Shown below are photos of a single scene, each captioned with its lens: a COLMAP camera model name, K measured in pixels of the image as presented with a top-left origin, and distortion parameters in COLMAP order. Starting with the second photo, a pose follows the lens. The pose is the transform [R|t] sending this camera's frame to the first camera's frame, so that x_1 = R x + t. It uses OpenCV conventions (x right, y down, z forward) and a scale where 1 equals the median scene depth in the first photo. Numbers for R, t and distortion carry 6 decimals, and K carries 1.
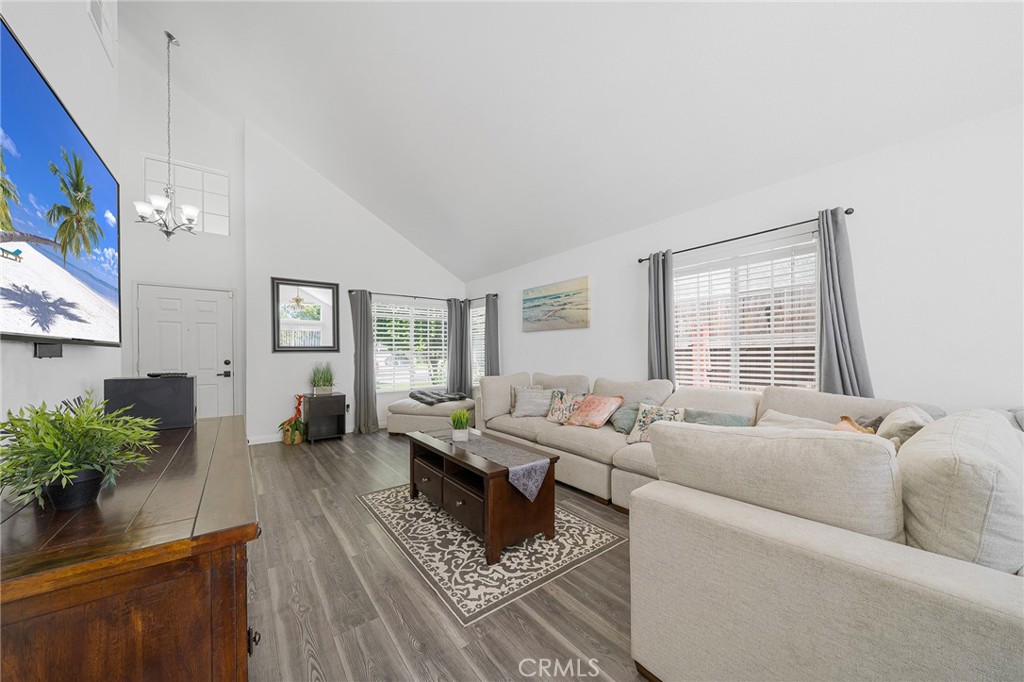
lens RADIAL K [[366.8, 0, 508.4], [0, 366.8, 352.4], [0, 0, 1]] dist [-0.001261, -0.000480]
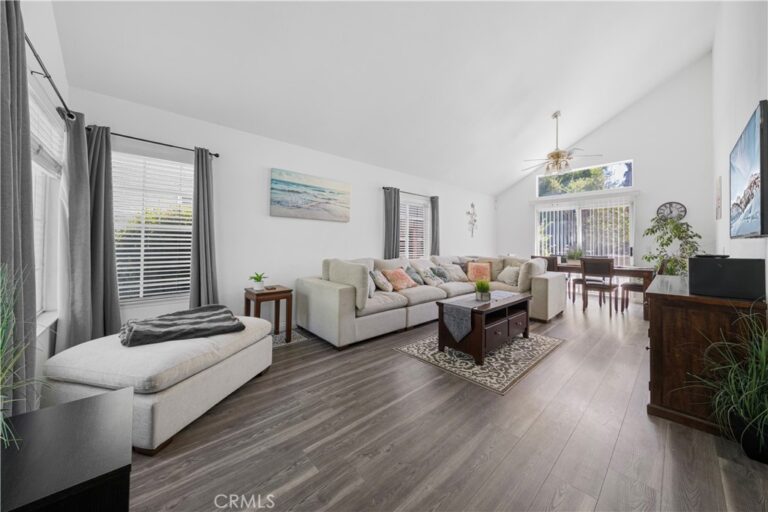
lens RADIAL K [[275.1, 0, 387.2], [0, 275.1, 236.9], [0, 0, 1]] dist [-0.001261, -0.000480]
pose [[-0.122823, 0.033928, 0.991848, -1.155306], [-0.007261, 0.999358, -0.035084, 0.025892], [-0.992402, -0.011511, -0.122498, 1.477267]]
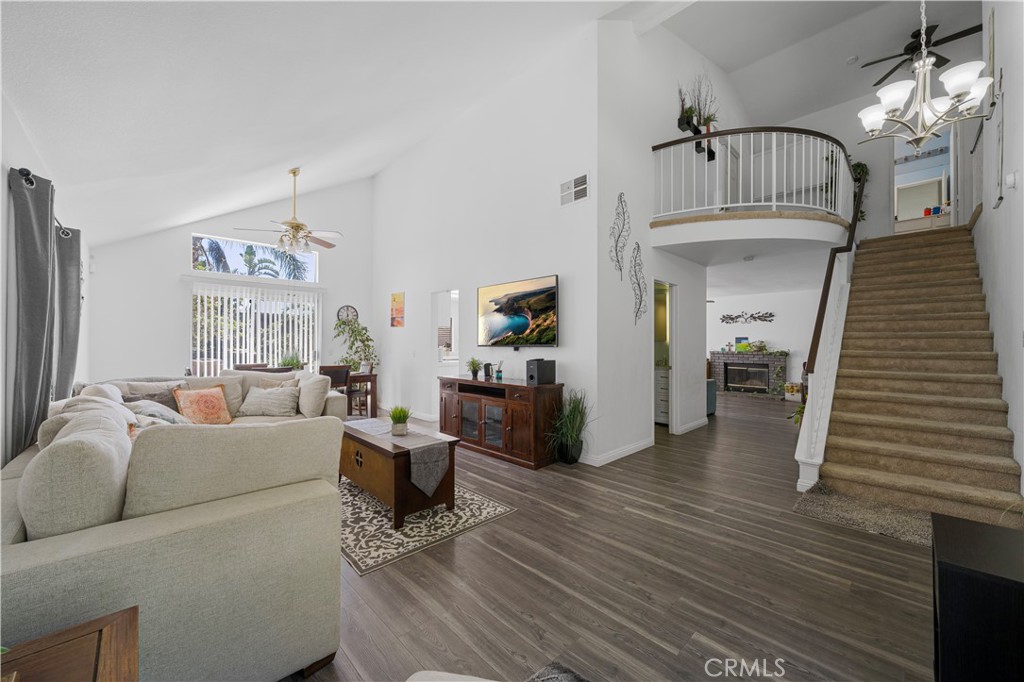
lens RADIAL K [[372.5, 0, 514.8], [0, 372.5, 337.0], [0, 0, 1]] dist [-0.003044, 0.000137]
pose [[-0.989471, 0.001529, -0.144726, -0.297752], [0.004364, 0.999805, -0.019275, -0.018376], [0.144668, -0.019704, -0.989284, 2.060088]]
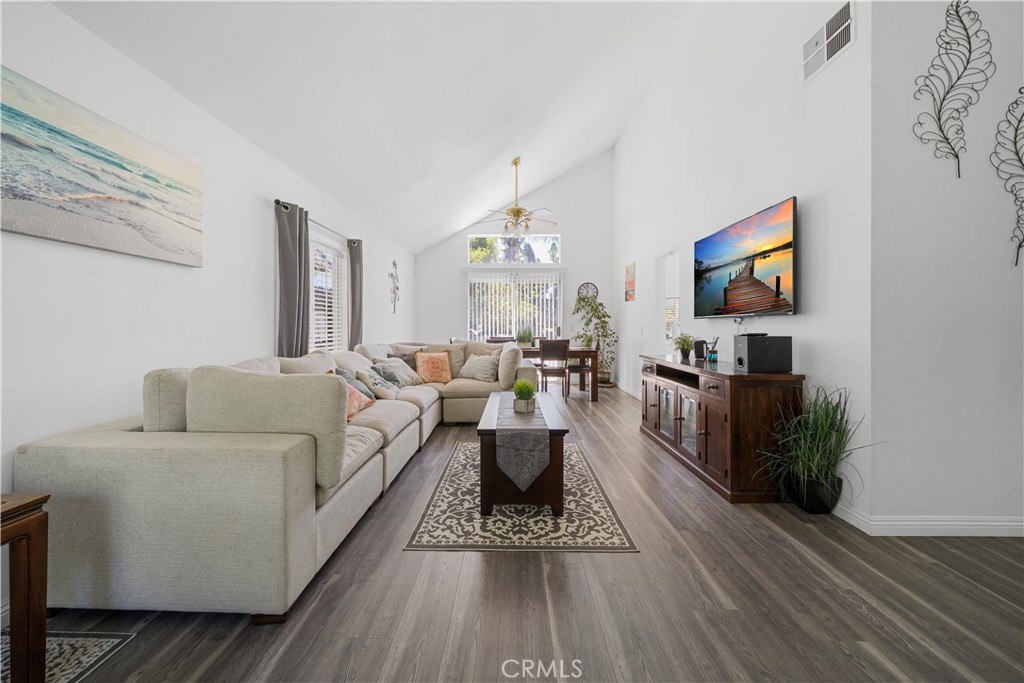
lens RADIAL K [[372.5, 0, 519.1], [0, 372.5, 323.0], [0, 0, 1]] dist [-0.003044, 0.000137]
pose [[-0.812786, 0.010256, 0.582472, -0.662747], [0.003568, 0.999914, -0.012627, 0.023139], [-0.582551, -0.008185, -0.812753, 1.739737]]
